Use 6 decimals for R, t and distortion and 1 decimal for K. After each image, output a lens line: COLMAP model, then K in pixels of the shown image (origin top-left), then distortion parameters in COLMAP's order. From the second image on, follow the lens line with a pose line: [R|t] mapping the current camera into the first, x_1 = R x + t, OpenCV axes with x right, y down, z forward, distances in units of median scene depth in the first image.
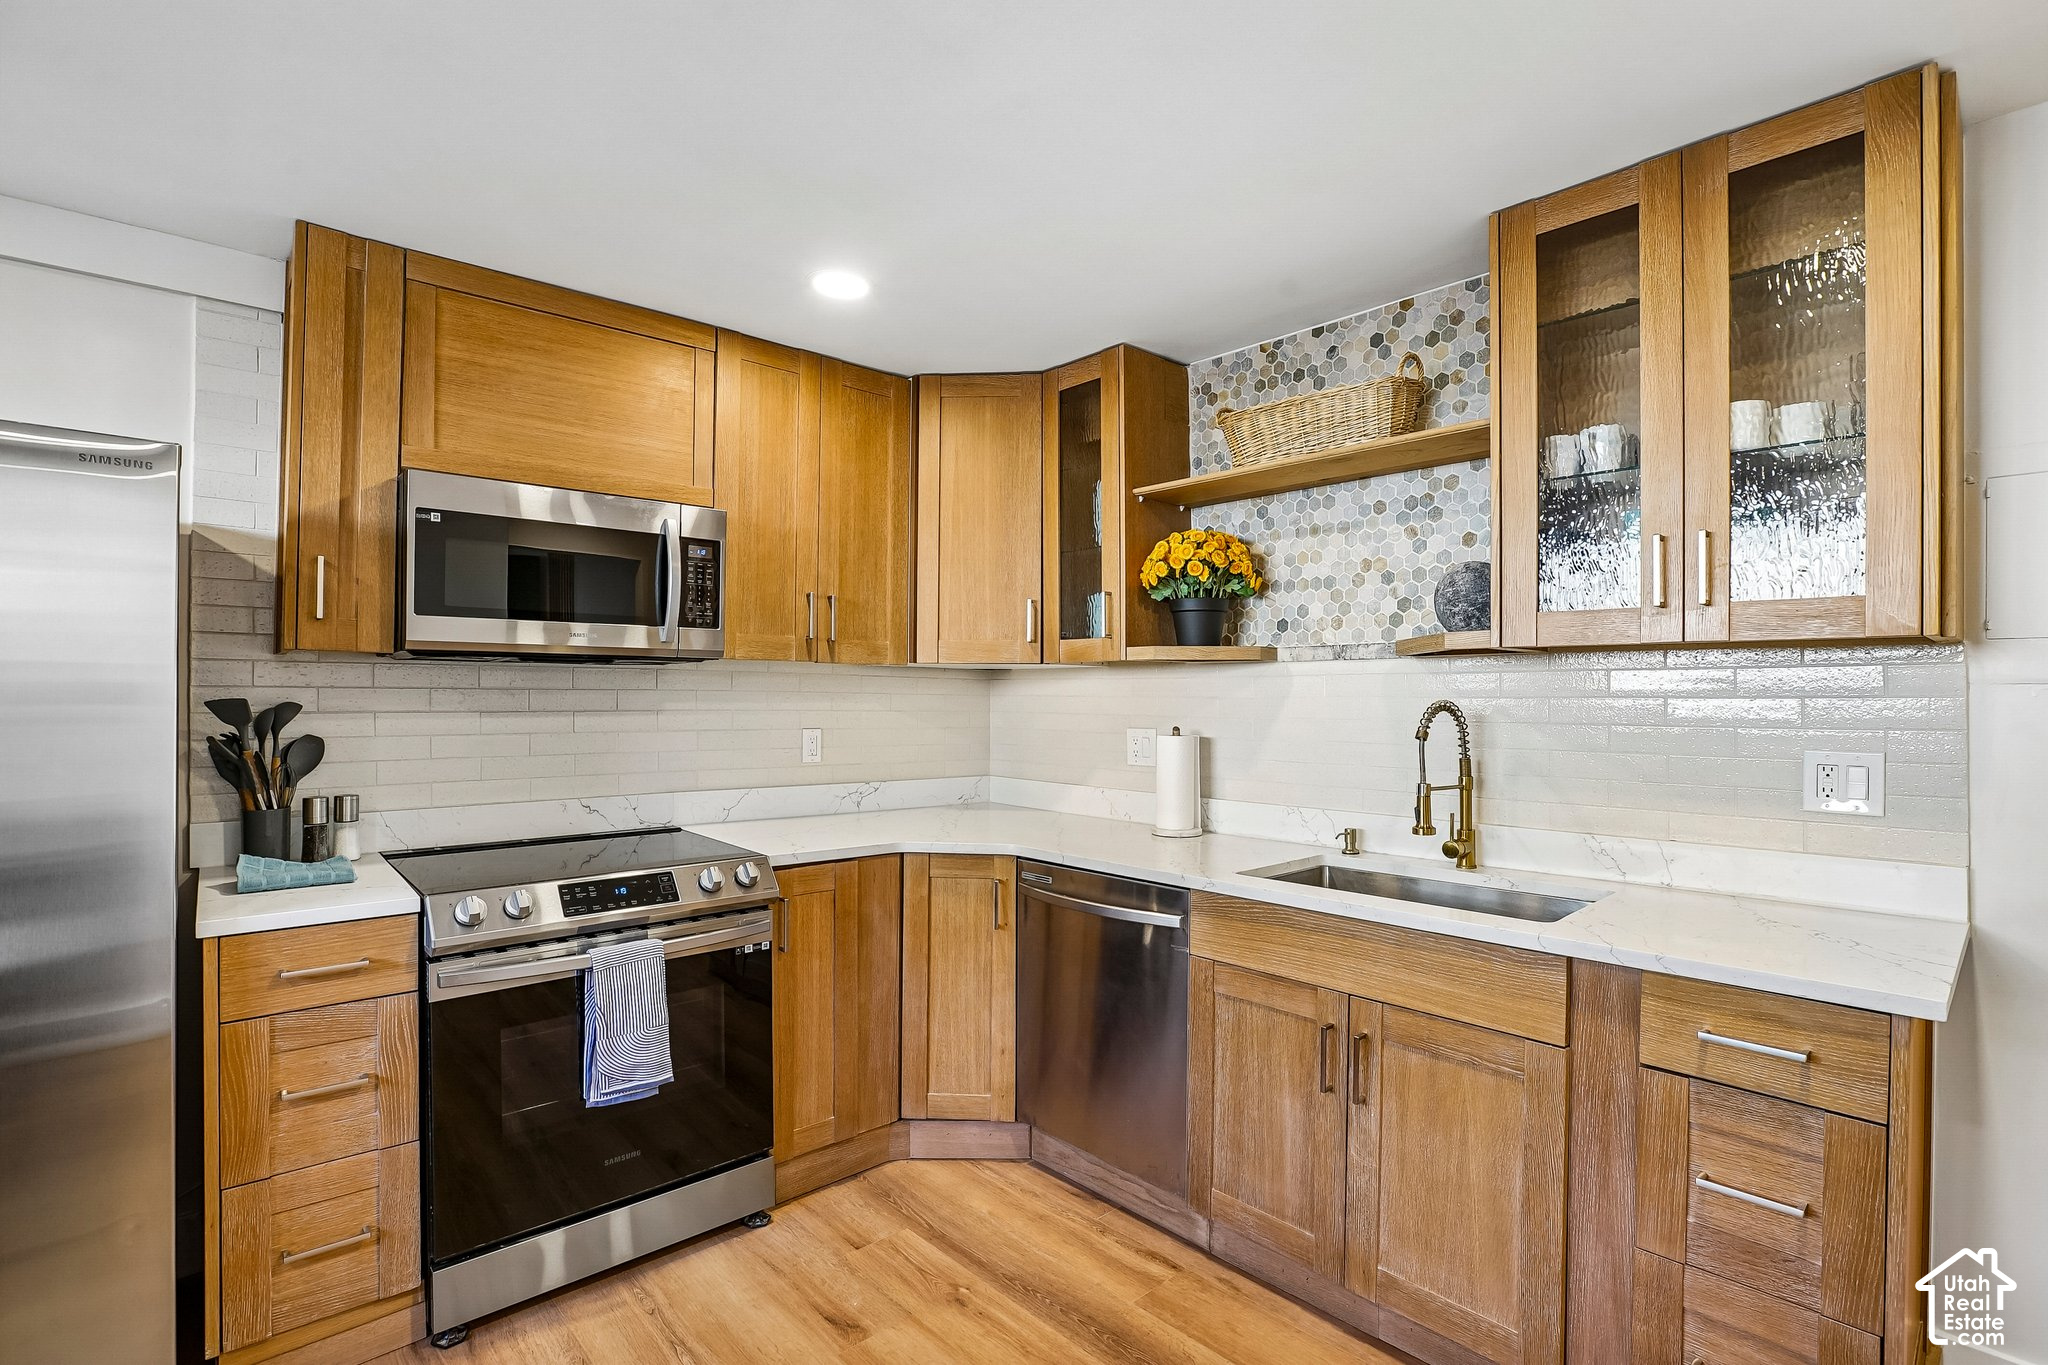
lens RADIAL K [[954.2, 0, 1026.4], [0, 954.2, 690.6], [0, 0, 1]] dist [-0.043630, 0.013726]
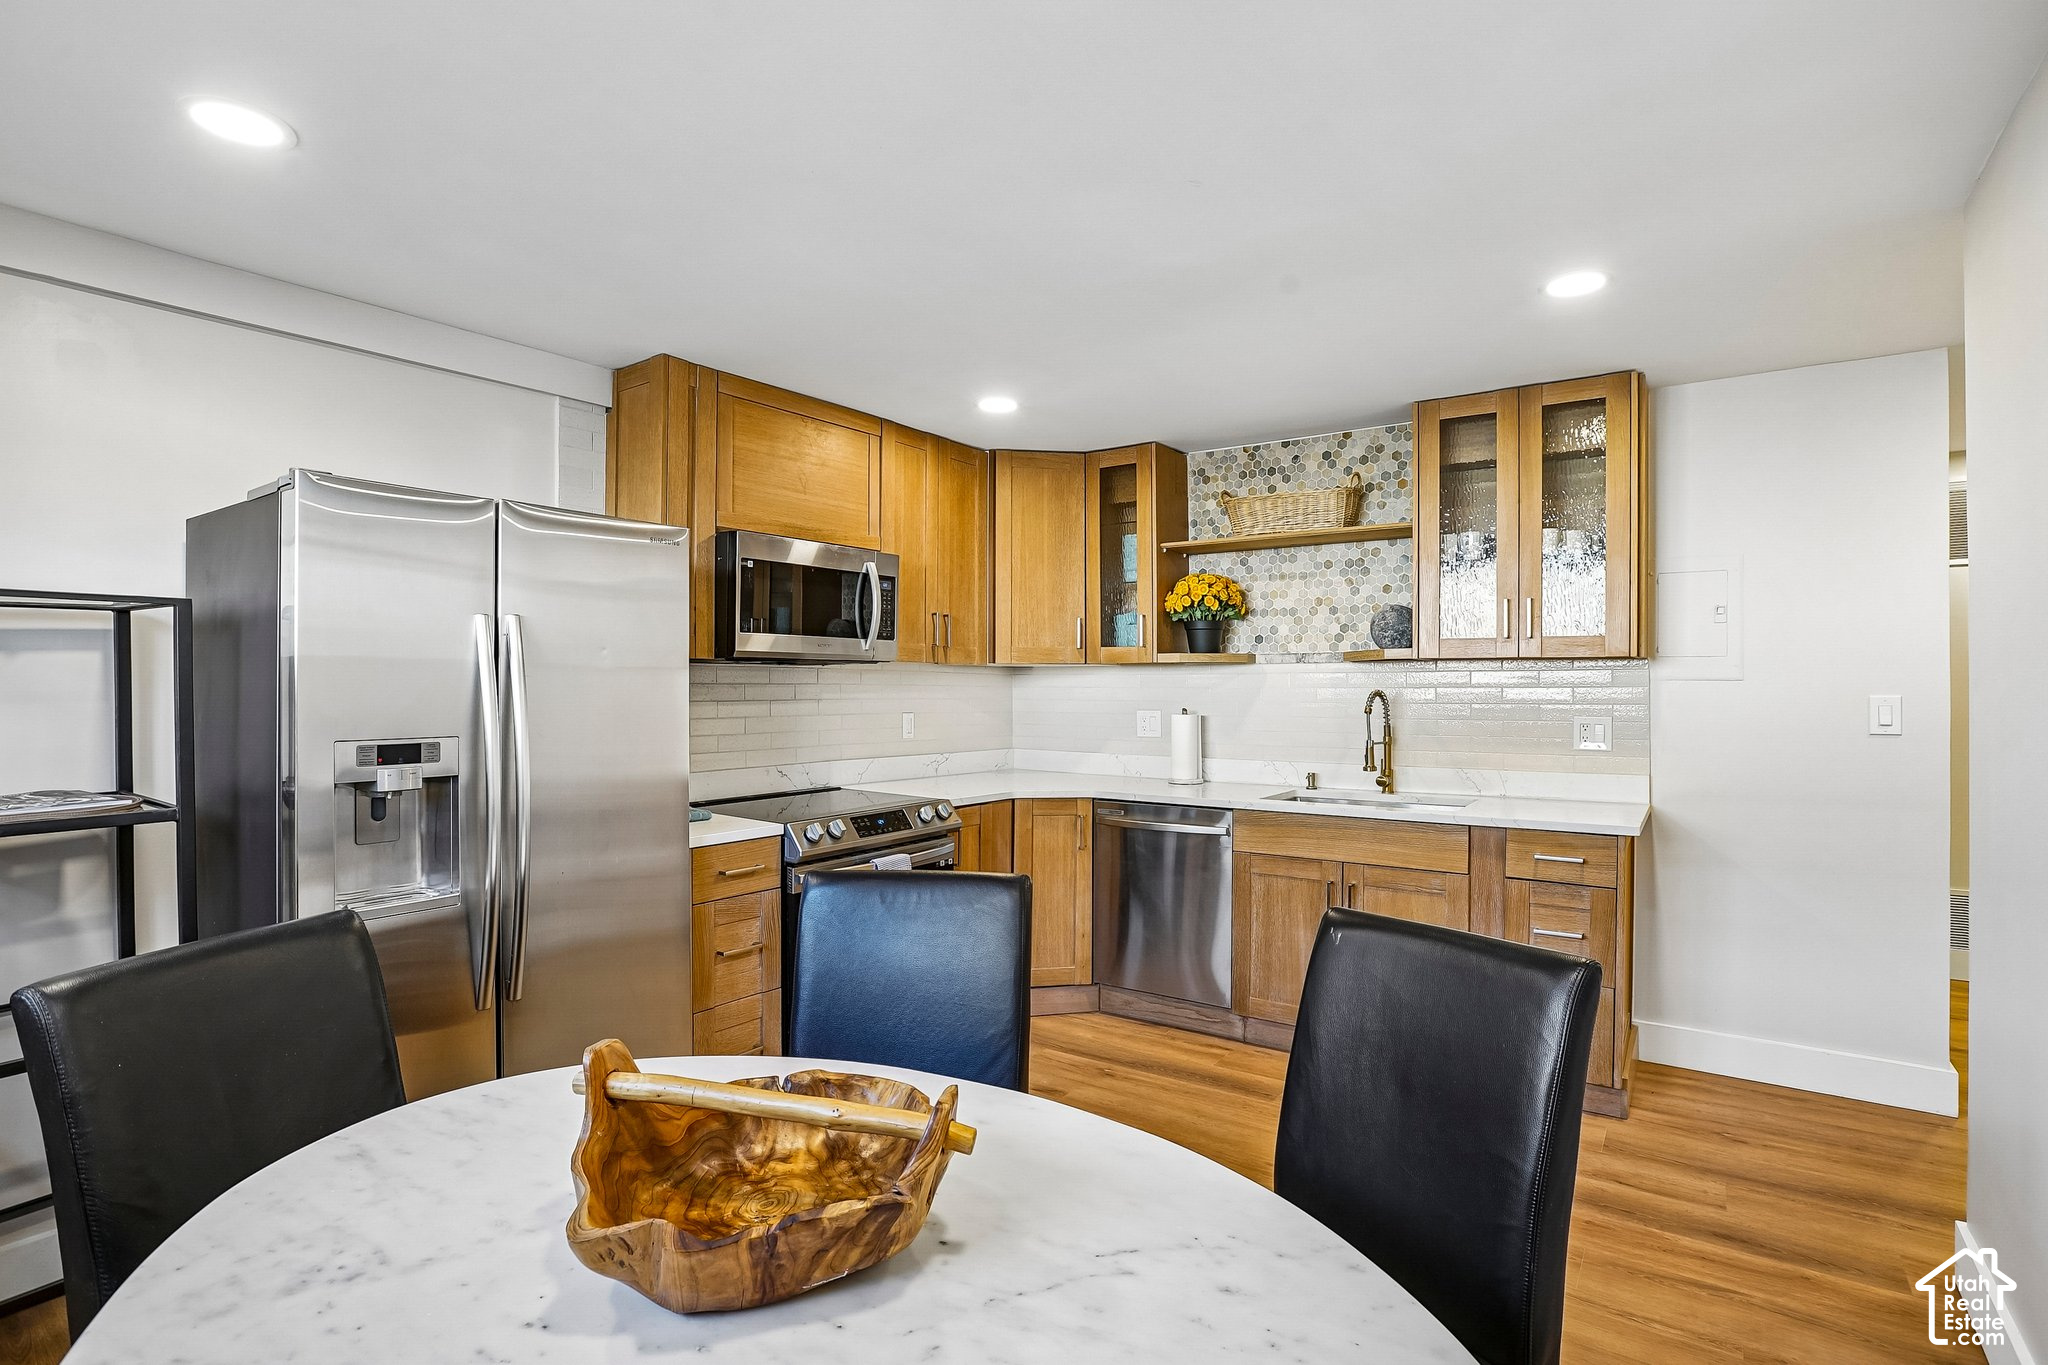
lens RADIAL K [[988.1, 0, 1026.9], [0, 988.1, 684.8], [0, 0, 1]] dist [-0.049487, 0.018502]
pose [[0.976757, -0.003180, 0.214326, -0.468081], [0.002013, 0.999982, 0.005665, -0.007838], [-0.214340, -0.005102, 0.976746, -0.477848]]
